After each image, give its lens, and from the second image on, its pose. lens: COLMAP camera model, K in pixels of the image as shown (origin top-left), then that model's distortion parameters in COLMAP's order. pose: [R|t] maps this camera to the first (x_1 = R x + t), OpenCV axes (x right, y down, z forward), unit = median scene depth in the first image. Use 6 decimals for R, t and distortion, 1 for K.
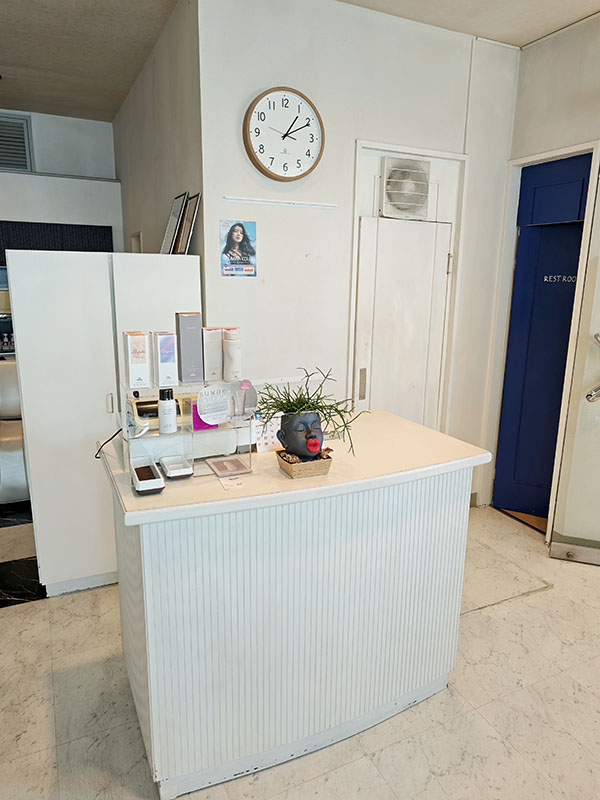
lens RADIAL K [[532.3, 0, 300.0], [0, 532.3, 400.0], [0, 0, 1]] dist [0.002673, 0.003779]
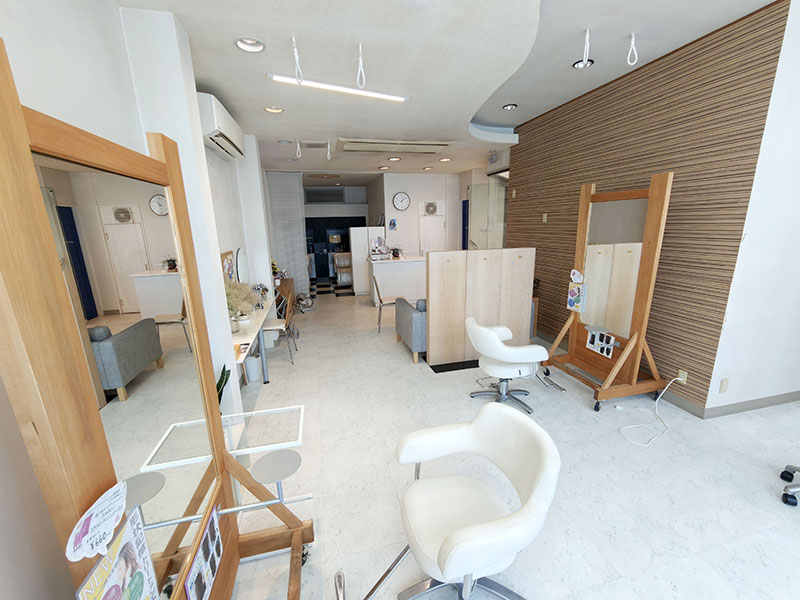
lens RADIAL K [[326.9, 0, 400.0], [0, 326.9, 300.0], [0, 0, 1]] dist [-0.000785, 0.000019]
pose [[0.979334, 0.006868, -0.202131, 0.570035], [-0.006736, 0.999976, 0.001342, 0.405535], [0.202136, 0.000047, 0.979358, -1.942850]]
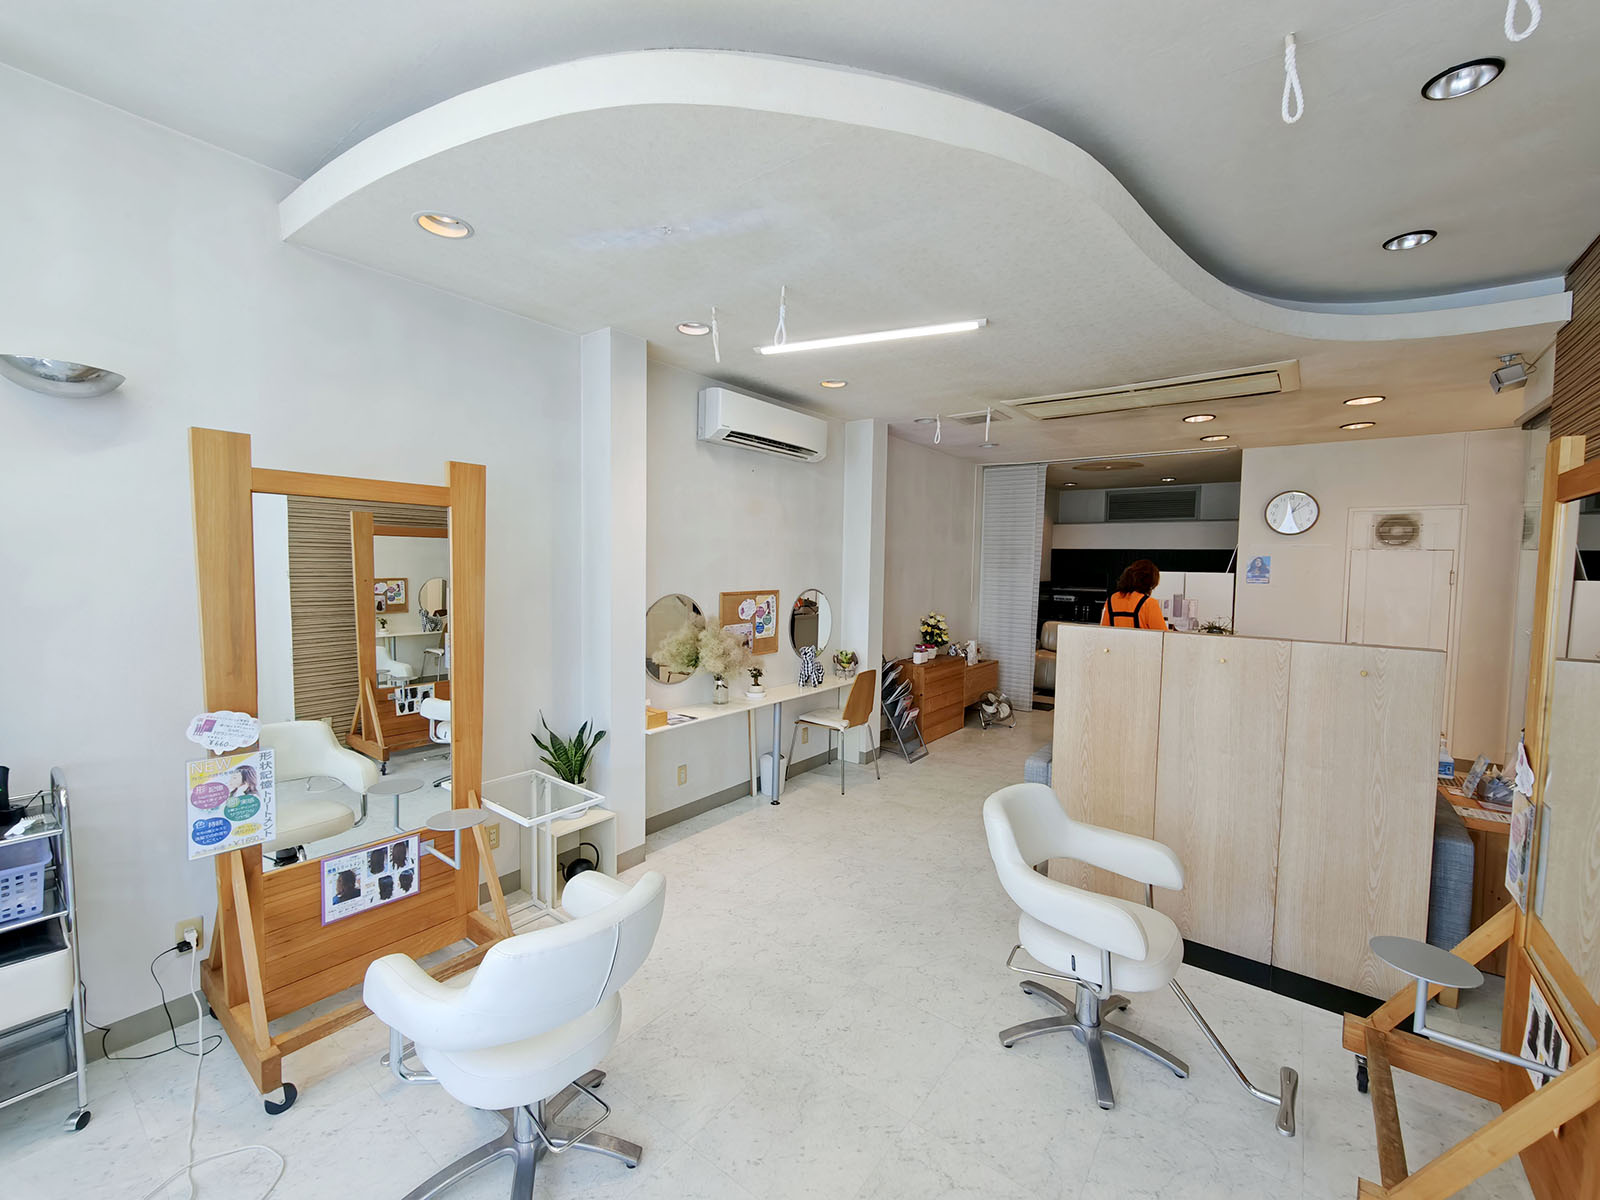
lens RADIAL K [[657.7, 0, 804.1], [0, 657.7, 604.6], [0, 0, 1]] dist [0.000112, 0.000288]
pose [[0.457855, 0.046778, -0.887795, 1.284432], [-0.212224, 0.975495, -0.058049, 0.337817], [0.863325, 0.214990, 0.456563, -1.530567]]
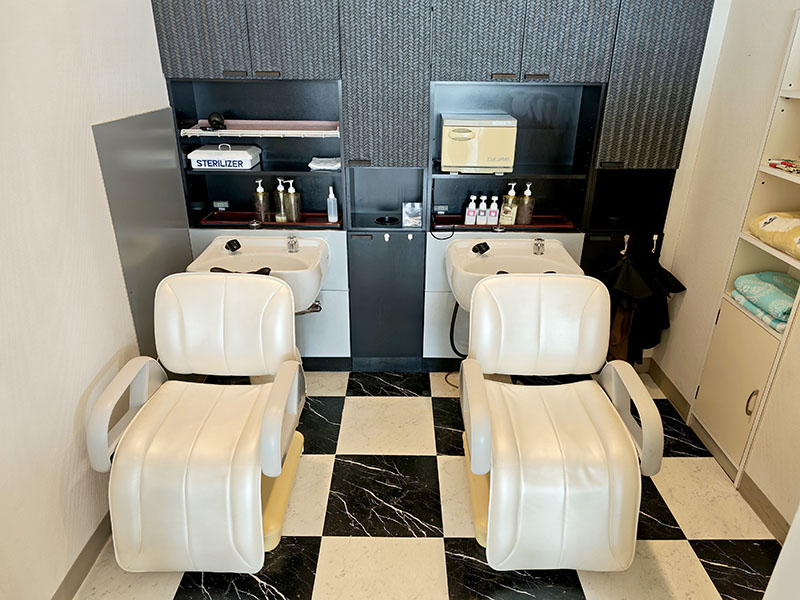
lens RADIAL K [[549.3, 0, 387.1], [0, 549.3, 299.4], [0, 0, 1]] dist [0.003444, -0.000444]
pose [[0.900787, 0.176338, -0.396846, -0.677881], [-0.099525, 0.973351, 0.206600, -0.229086], [0.422702, -0.146607, 0.894332, 0.677785]]
